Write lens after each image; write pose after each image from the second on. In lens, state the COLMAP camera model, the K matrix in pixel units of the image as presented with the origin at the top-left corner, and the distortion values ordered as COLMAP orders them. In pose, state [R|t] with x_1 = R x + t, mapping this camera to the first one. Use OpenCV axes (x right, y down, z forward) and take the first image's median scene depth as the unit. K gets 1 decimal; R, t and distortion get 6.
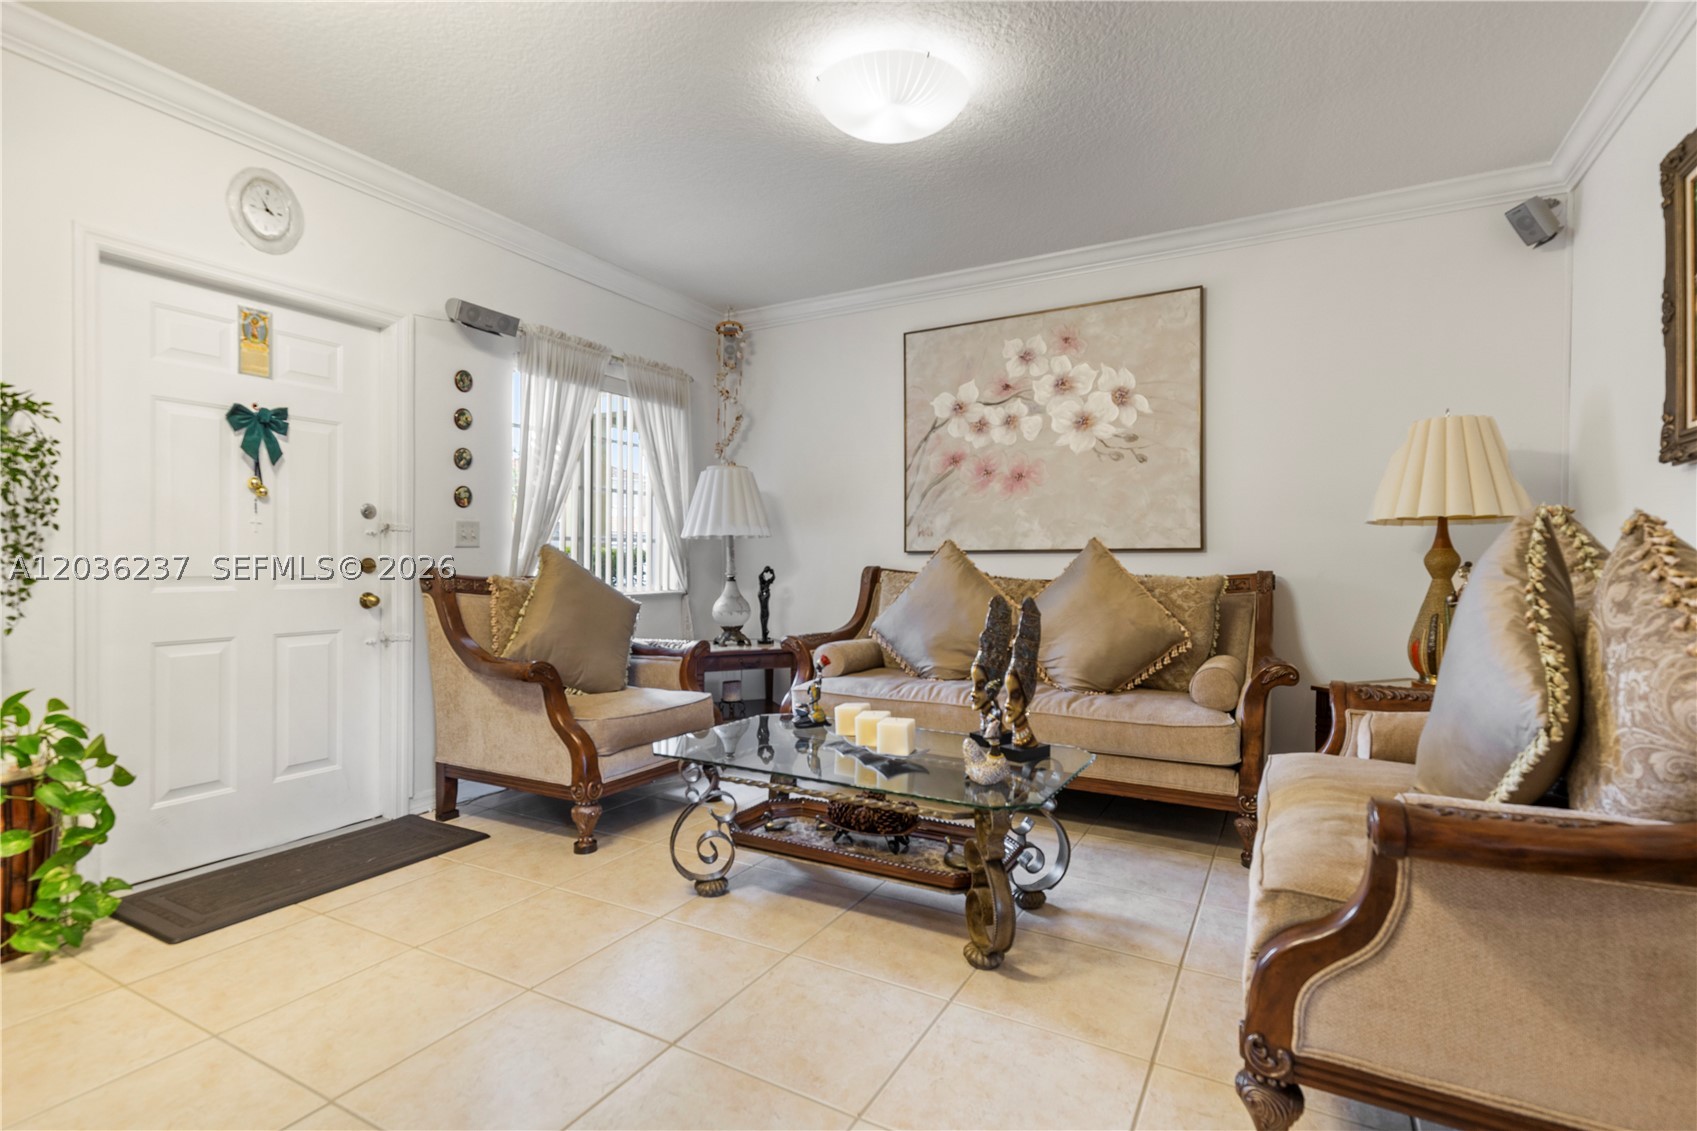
lens RADIAL K [[781.6, 0, 839.4], [0, 781.6, 567.8], [0, 0, 1]] dist [0.003484, -0.002568]
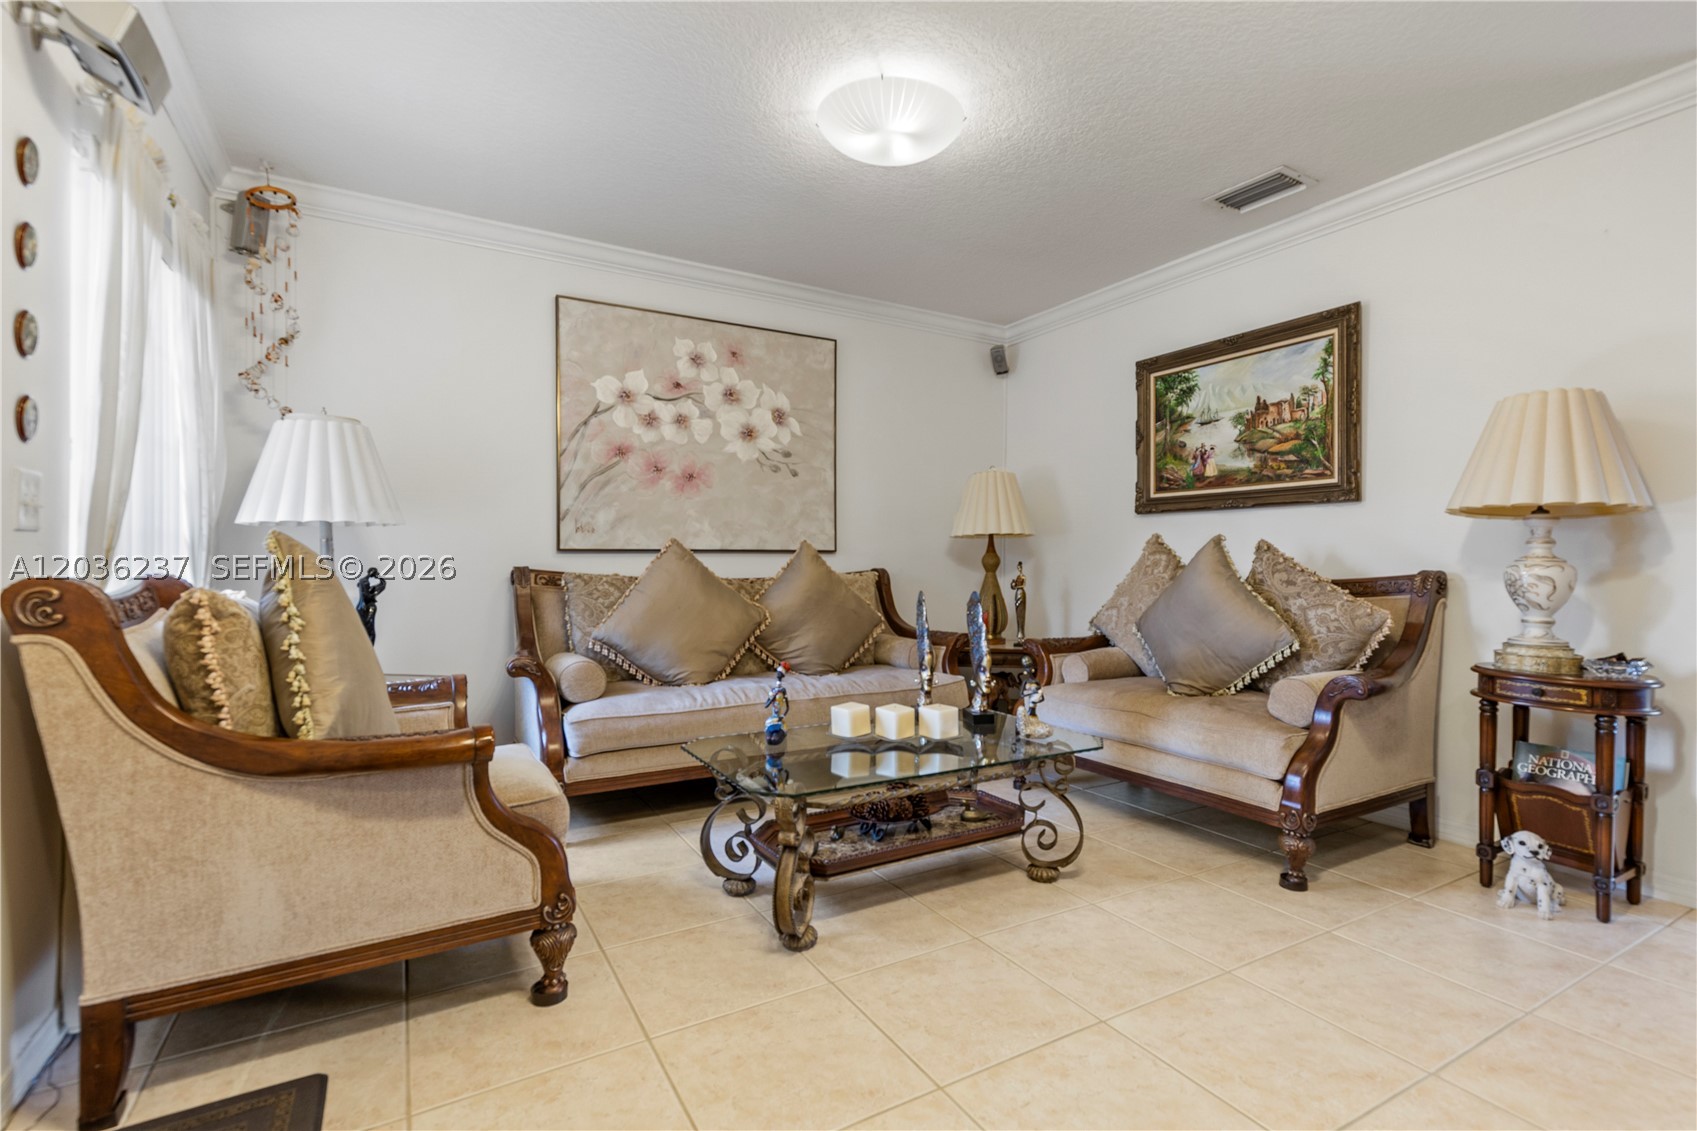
lens RADIAL K [[781.6, 0, 846.1], [0, 781.6, 566.6], [0, 0, 1]] dist [0.003484, -0.002568]
pose [[0.516771, -0.004658, 0.856111, -0.541040], [0.004637, 0.999986, 0.002641, -0.003032], [-0.856111, 0.002605, 0.516786, 0.313899]]
